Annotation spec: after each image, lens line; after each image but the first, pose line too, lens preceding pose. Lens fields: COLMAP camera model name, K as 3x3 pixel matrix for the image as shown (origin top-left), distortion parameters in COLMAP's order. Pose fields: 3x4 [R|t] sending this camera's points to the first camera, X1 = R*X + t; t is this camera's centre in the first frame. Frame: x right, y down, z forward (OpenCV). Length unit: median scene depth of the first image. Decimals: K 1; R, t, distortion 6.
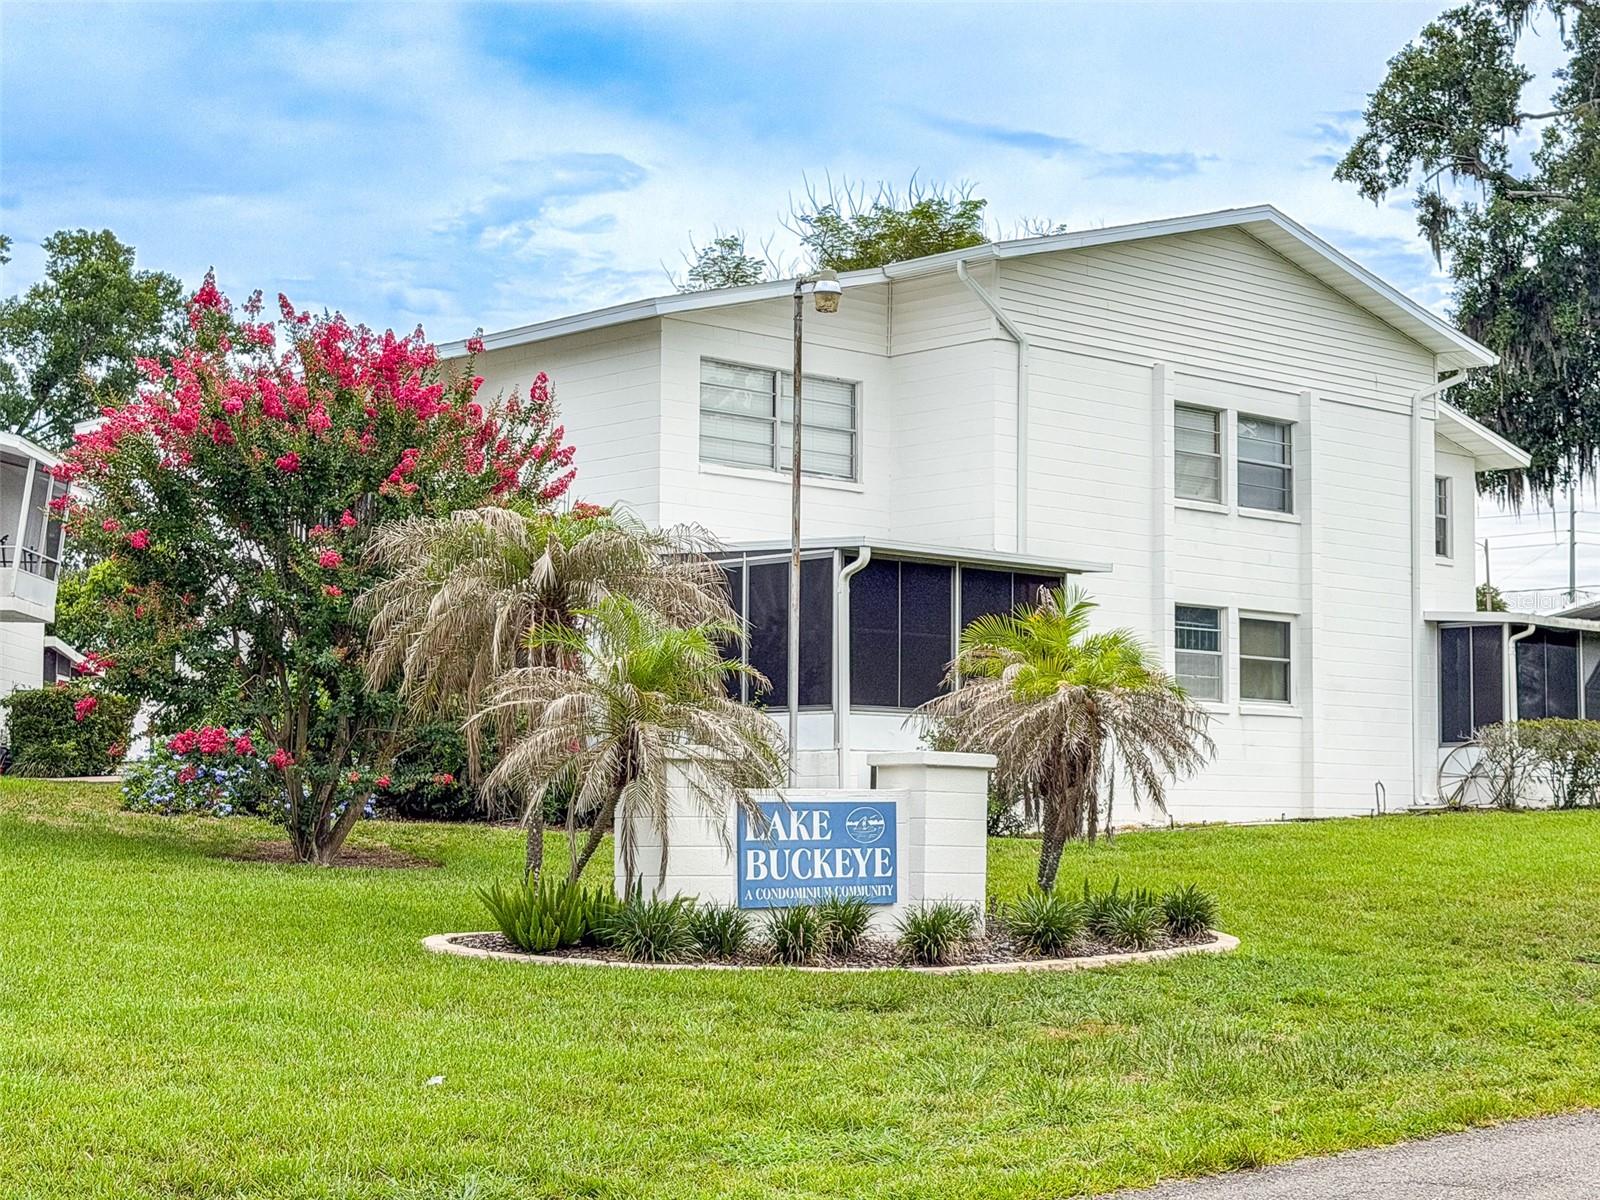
lens RADIAL K [[2760.0, 0, 798.2], [0, 2760.0, 597.8], [0, 0, 1]] dist [-0.021961, 0.000000]
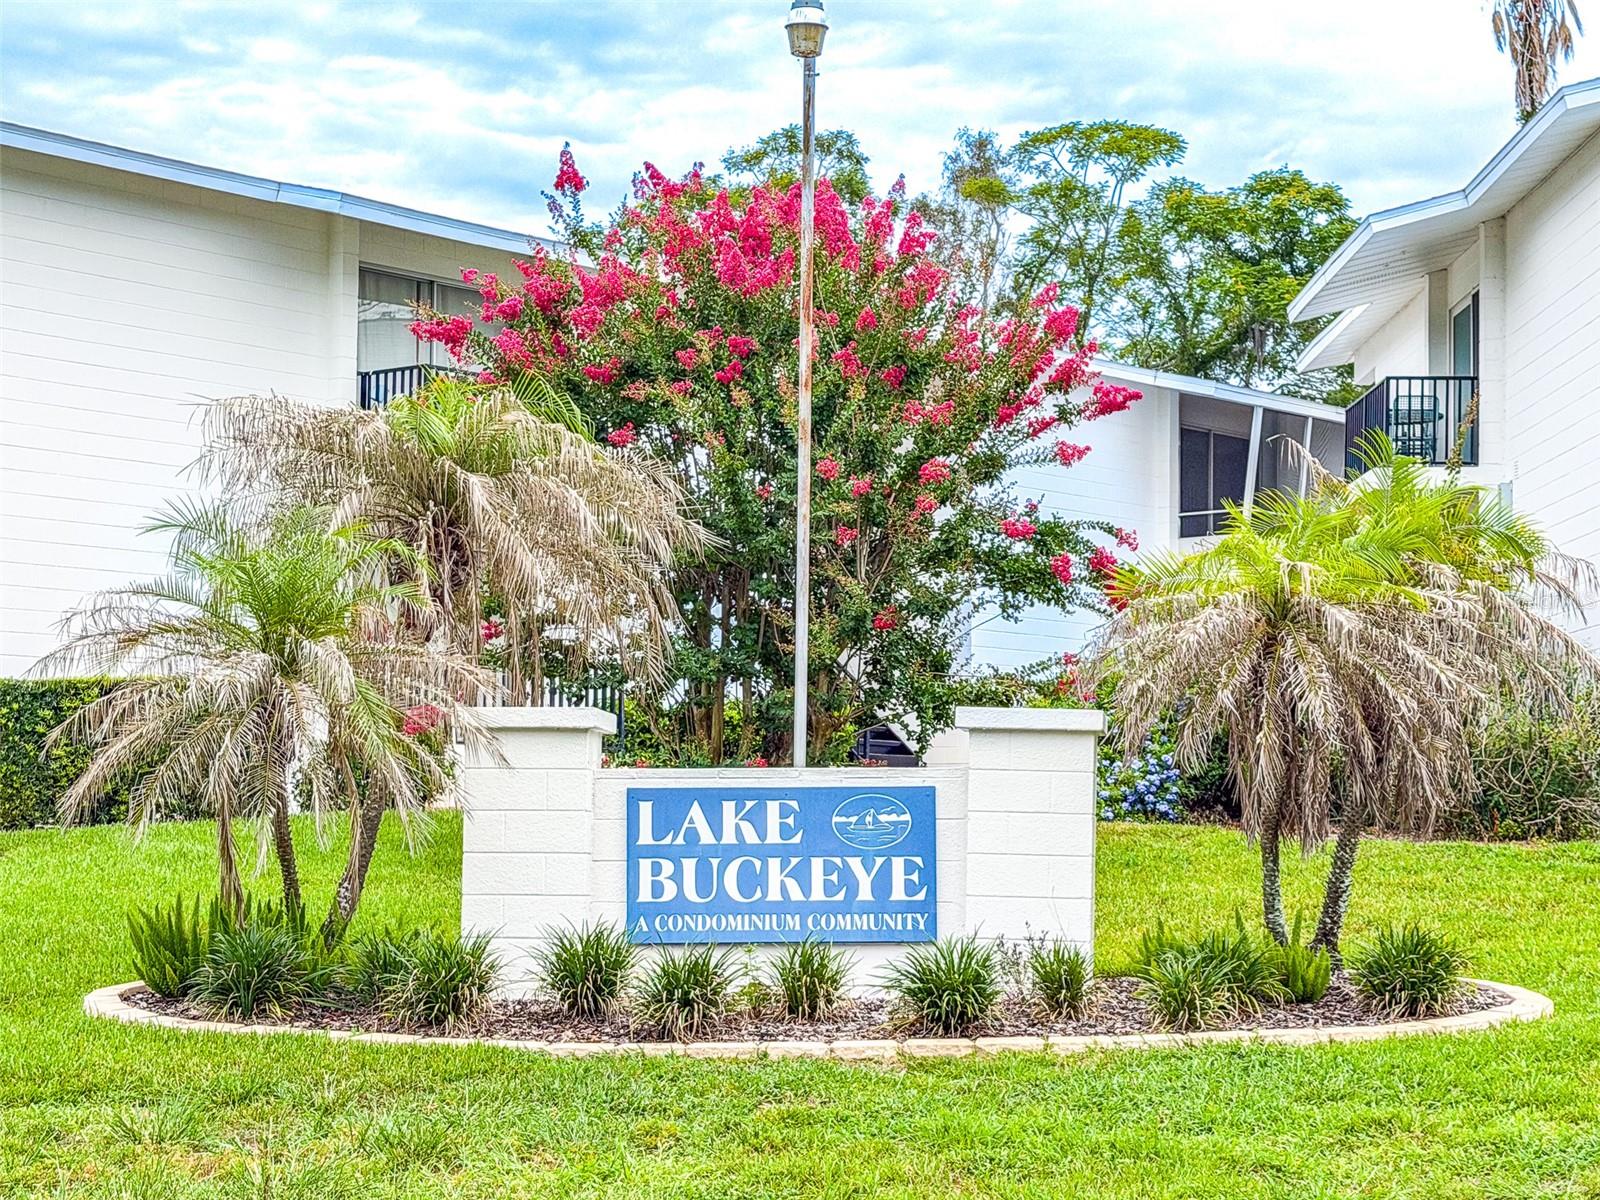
lens RADIAL K [[2873.8, 0, 798.5], [0, 2873.8, 606.6], [0, 0, 1]] dist [0.085895, 0.000000]
pose [[0.727154, -0.052310, -0.684478, 0.309497], [0.054385, 0.998348, -0.018521, 0.027600], [0.684316, -0.023757, 0.728798, 0.315129]]
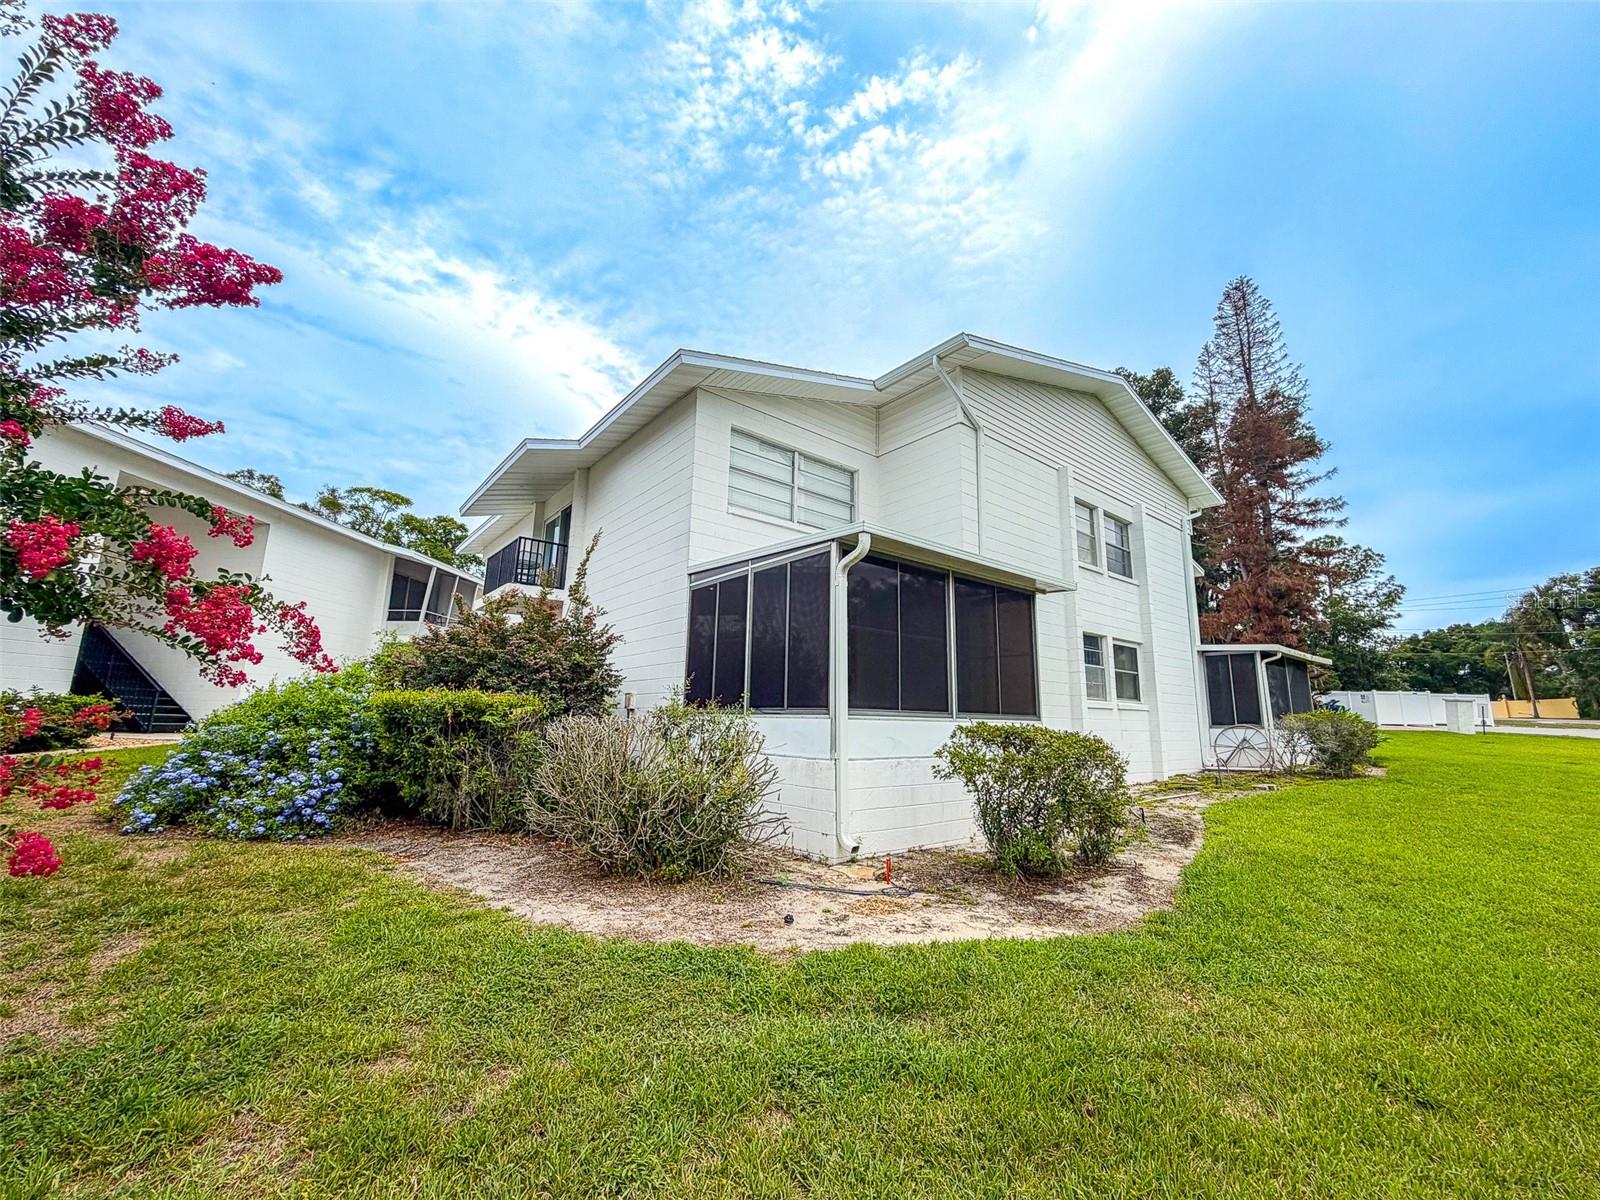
lens RADIAL K [[645.5, 0, 795.7], [0, 645.5, 600.9], [0, 0, 1]] dist [0.003587, 0.000987]
pose [[0.997589, 0.001415, -0.069386, 0.015331], [-0.008231, 0.995148, -0.098045, 0.023103], [0.068910, 0.098380, 0.992760, 0.740981]]
